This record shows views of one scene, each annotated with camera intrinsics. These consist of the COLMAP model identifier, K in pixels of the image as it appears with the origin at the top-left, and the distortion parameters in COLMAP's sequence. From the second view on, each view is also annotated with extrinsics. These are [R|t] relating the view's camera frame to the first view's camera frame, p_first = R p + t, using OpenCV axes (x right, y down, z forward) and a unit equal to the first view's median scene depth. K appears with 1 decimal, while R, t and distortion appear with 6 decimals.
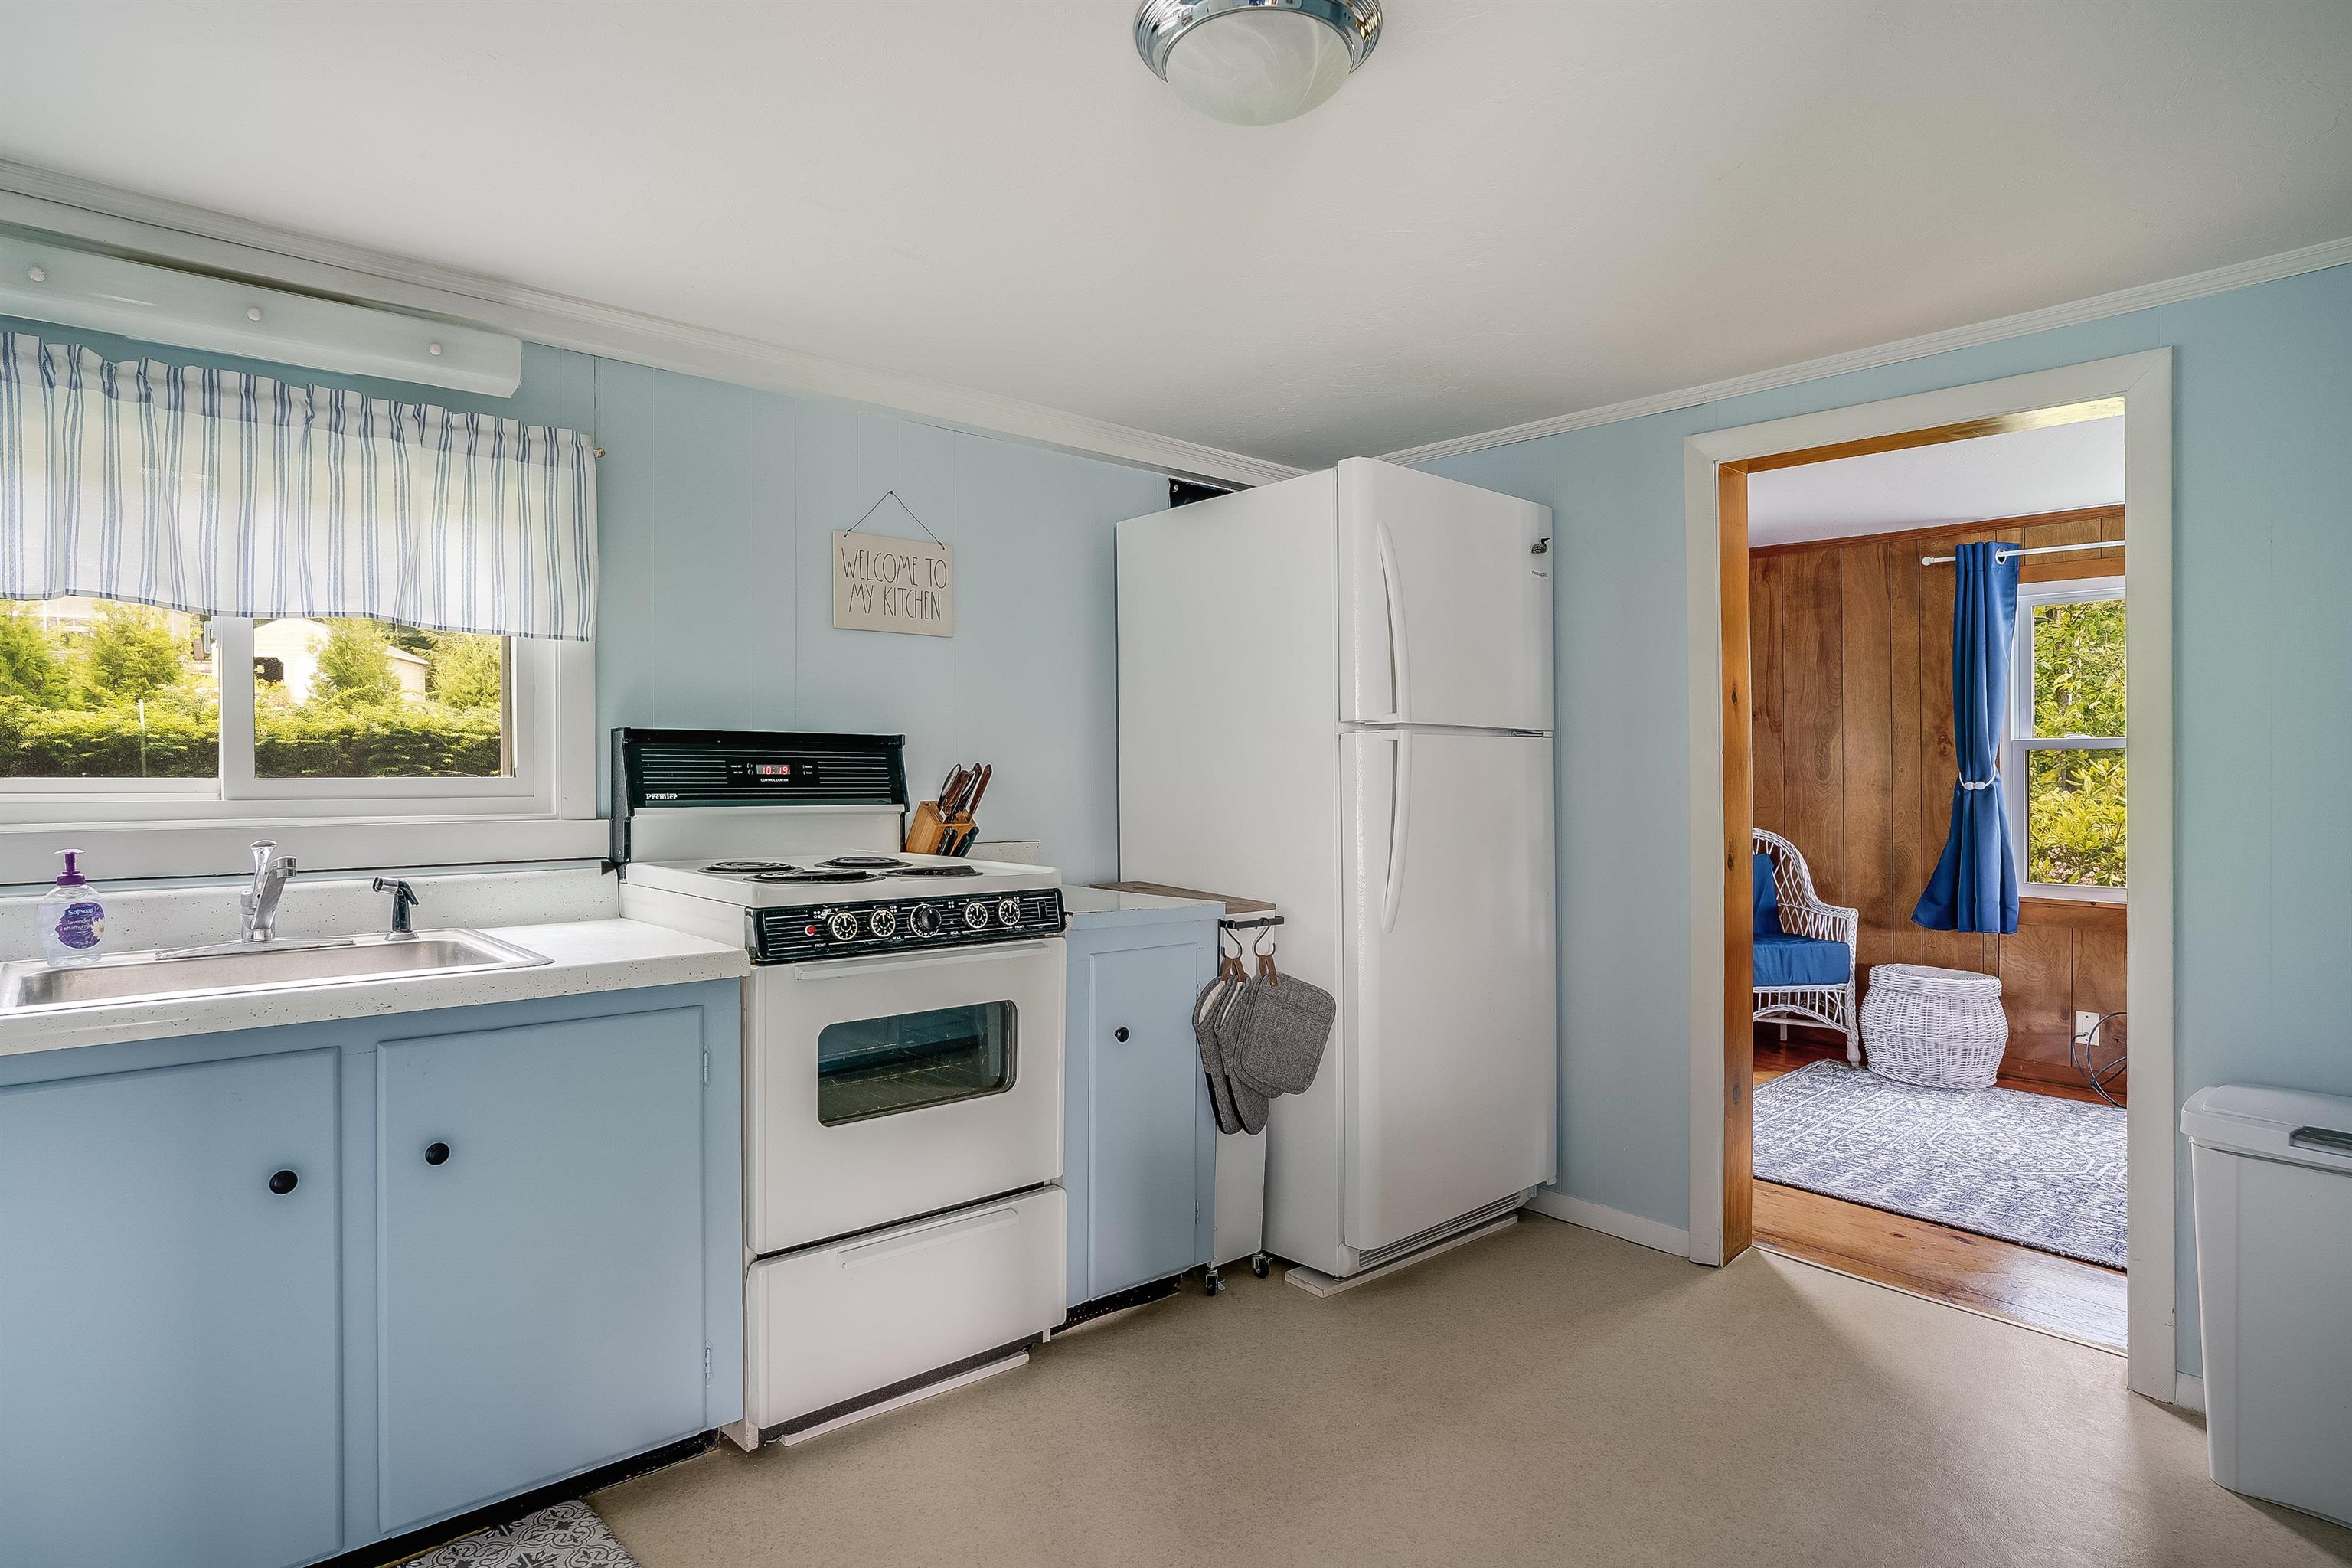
lens RADIAL K [[1282.3, 0, 1171.7], [0, 1282.3, 774.3], [0, 0, 1]] dist [0.040158, 0.004087]
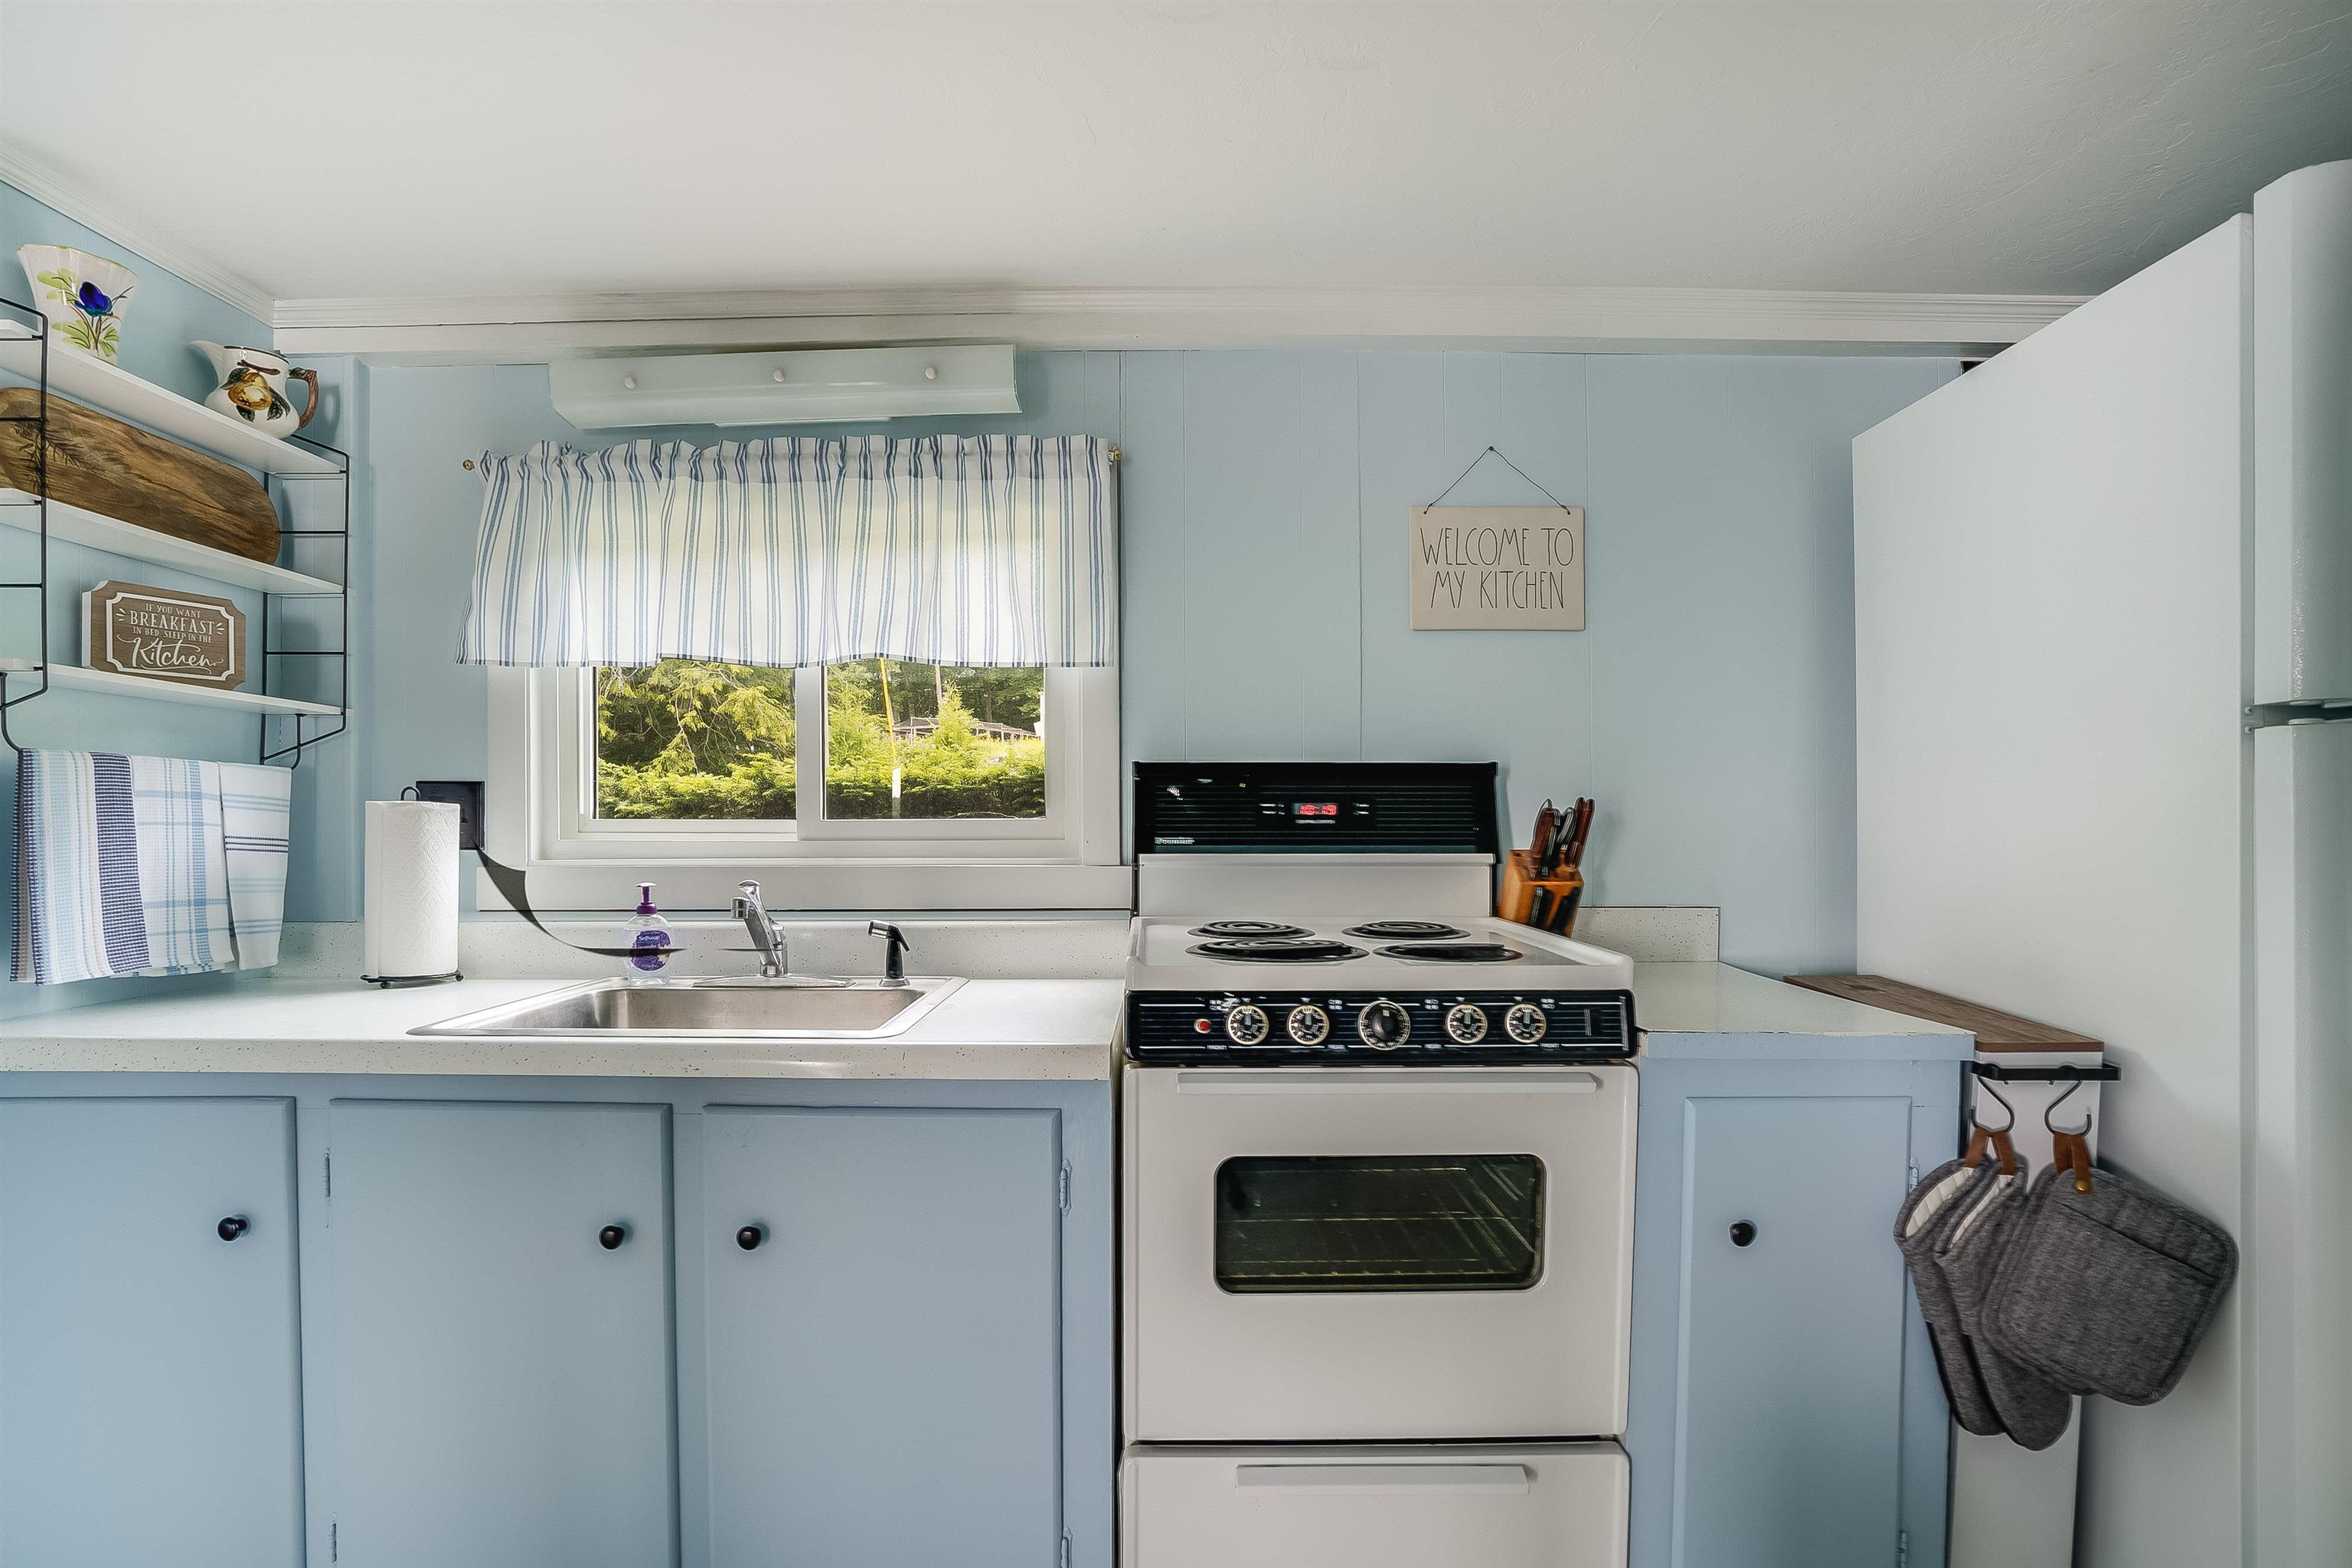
lens RADIAL K [[1203.3, 0, 1160.5], [0, 1203.3, 831.8], [0, 0, 1]] dist [-0.027038, 0.005027]
pose [[0.751722, 0.004781, -0.659463, 0.133695], [0.003300, 0.999934, 0.011011, 0.002562], [0.659472, -0.010454, 0.751656, 0.407562]]
